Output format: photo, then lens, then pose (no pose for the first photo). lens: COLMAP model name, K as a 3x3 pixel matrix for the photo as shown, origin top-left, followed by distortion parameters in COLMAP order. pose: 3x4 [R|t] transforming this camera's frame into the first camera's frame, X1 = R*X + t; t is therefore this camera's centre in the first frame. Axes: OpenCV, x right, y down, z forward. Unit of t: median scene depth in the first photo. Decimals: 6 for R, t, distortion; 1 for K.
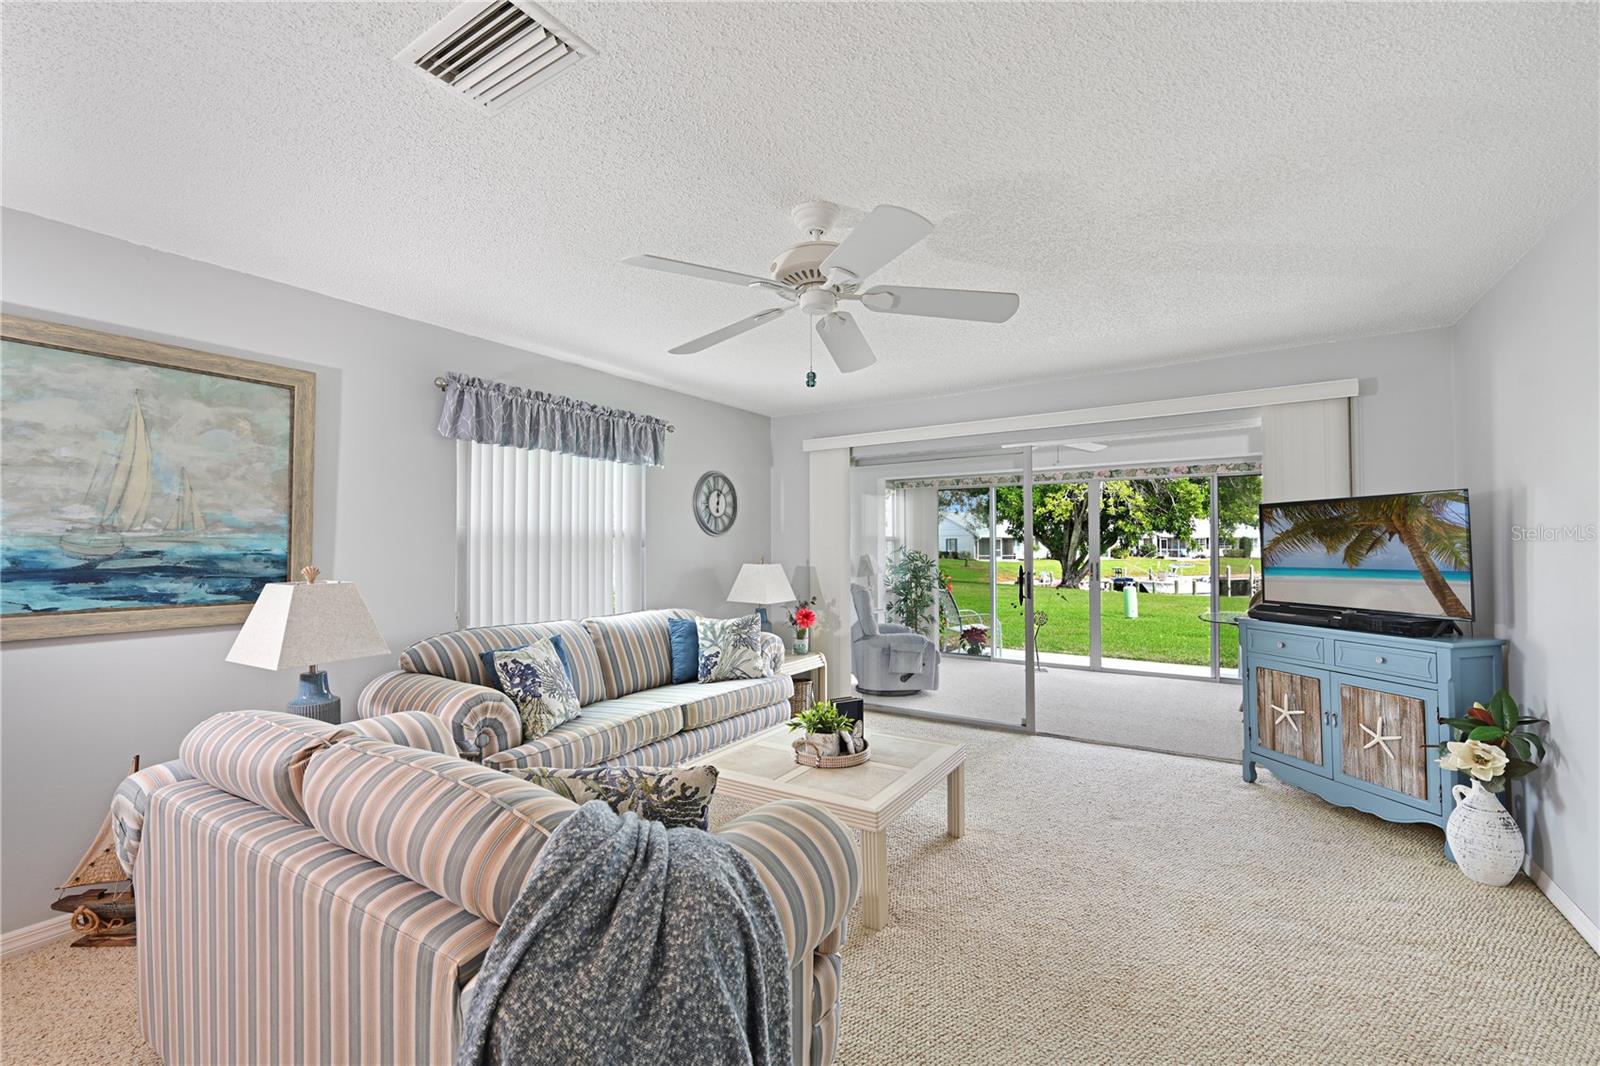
lens RADIAL K [[665.9, 0, 796.0], [0, 665.9, 535.3], [0, 0, 1]] dist [-0.002796, -0.000006]
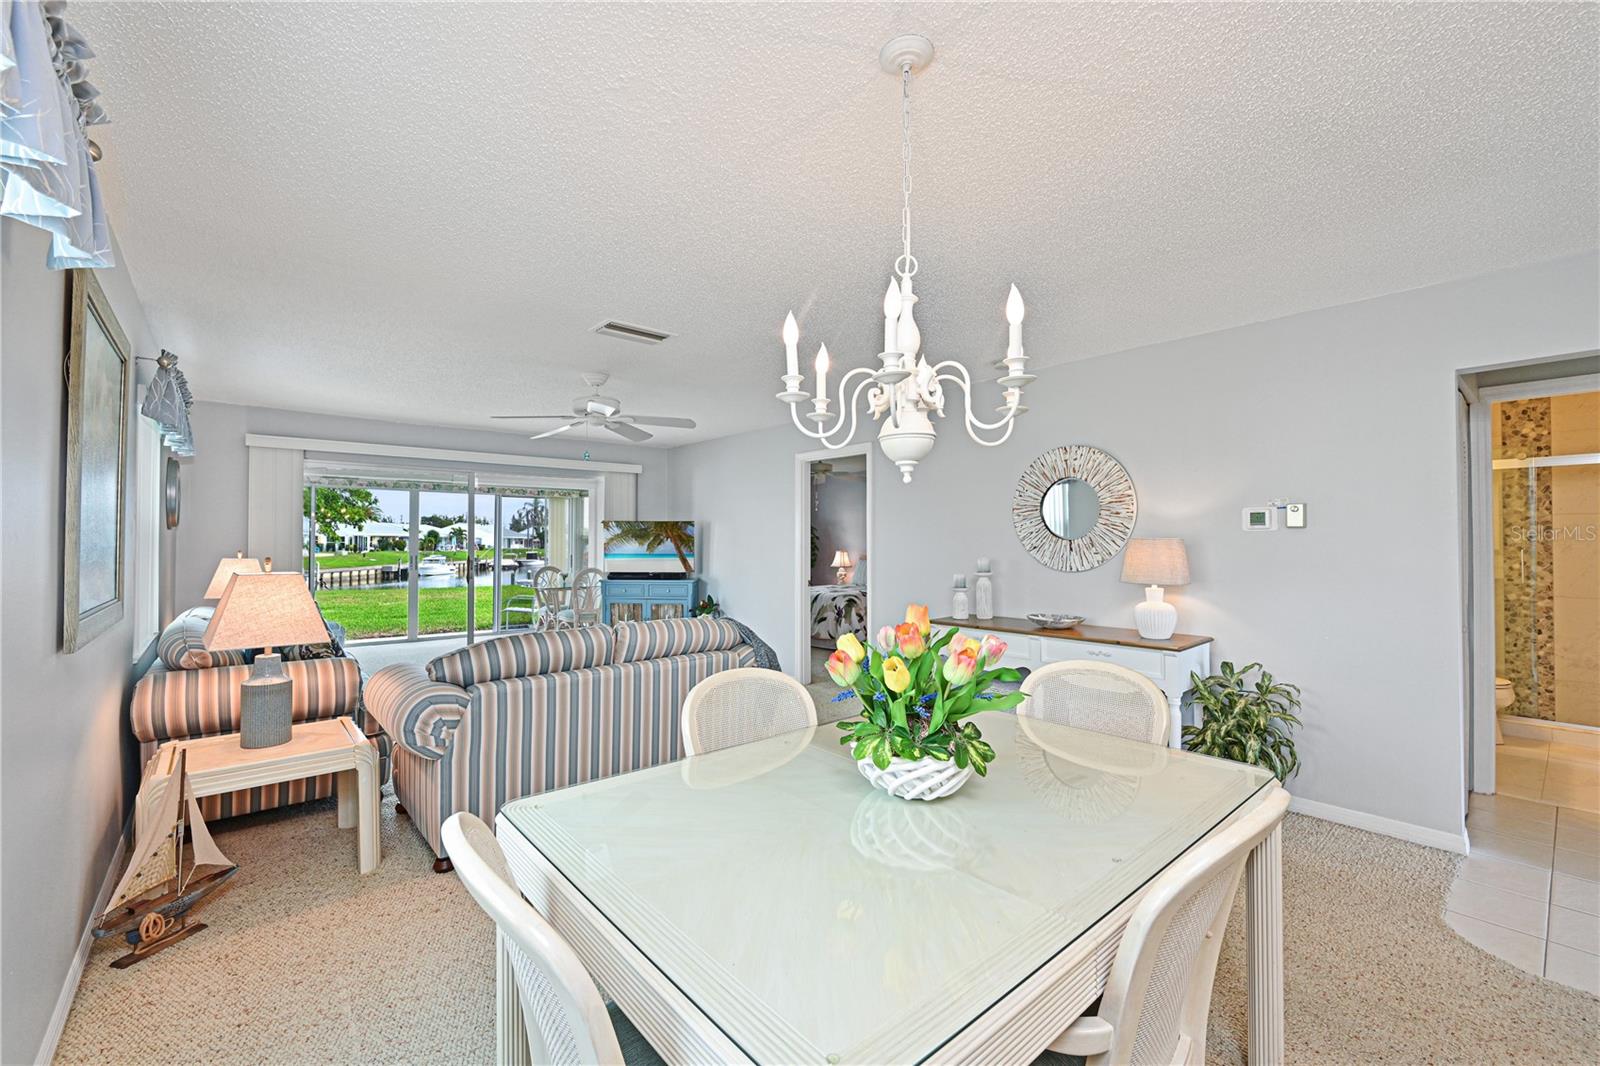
lens RADIAL K [[667.7, 0, 789.8], [0, 667.7, 529.2], [0, 0, 1]] dist [-0.000194, 0.000055]
pose [[0.292933, 0.023380, 0.955847, -0.981881], [-0.018360, 0.999654, -0.018825, 0.002964], [-0.955957, -0.012035, 0.293261, -0.090868]]
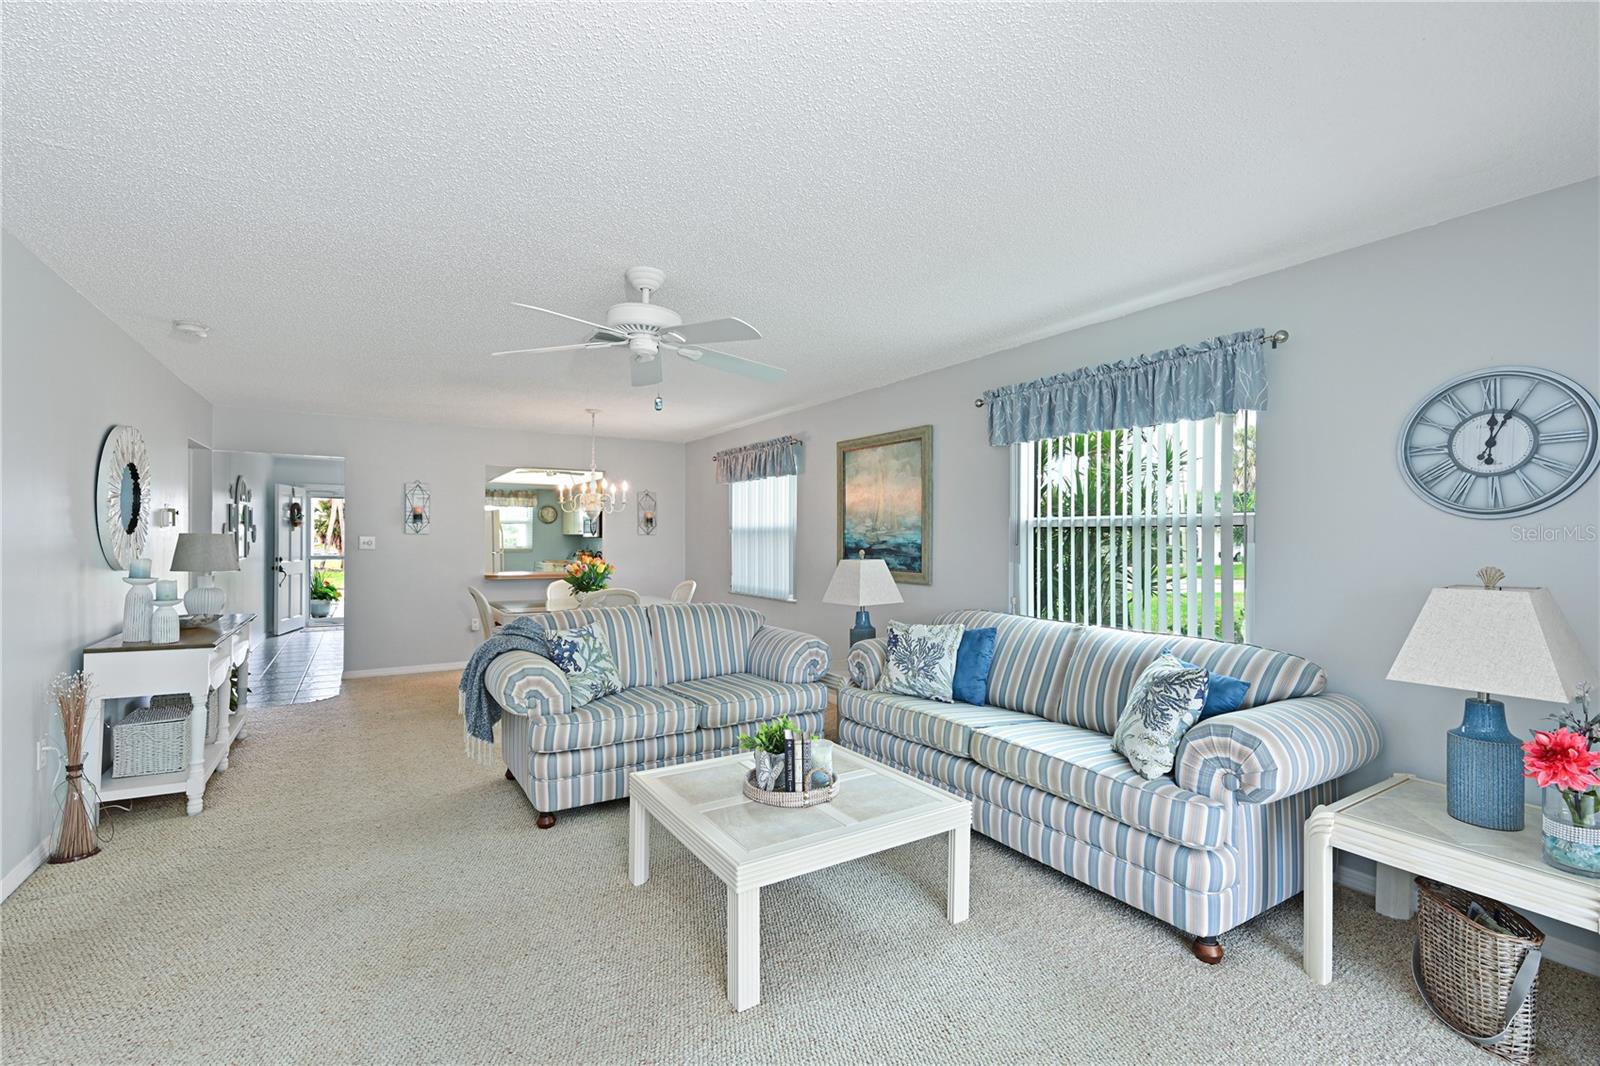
lens RADIAL K [[700.9, 0, 794.3], [0, 700.9, 536.1], [0, 0, 1]] dist [-0.001551, -0.000230]
pose [[-0.429270, 0.001451, -0.903175, 0.641066], [0.013977, 0.999890, -0.005037, 0.010814], [0.903068, -0.014785, -0.429242, 1.047976]]
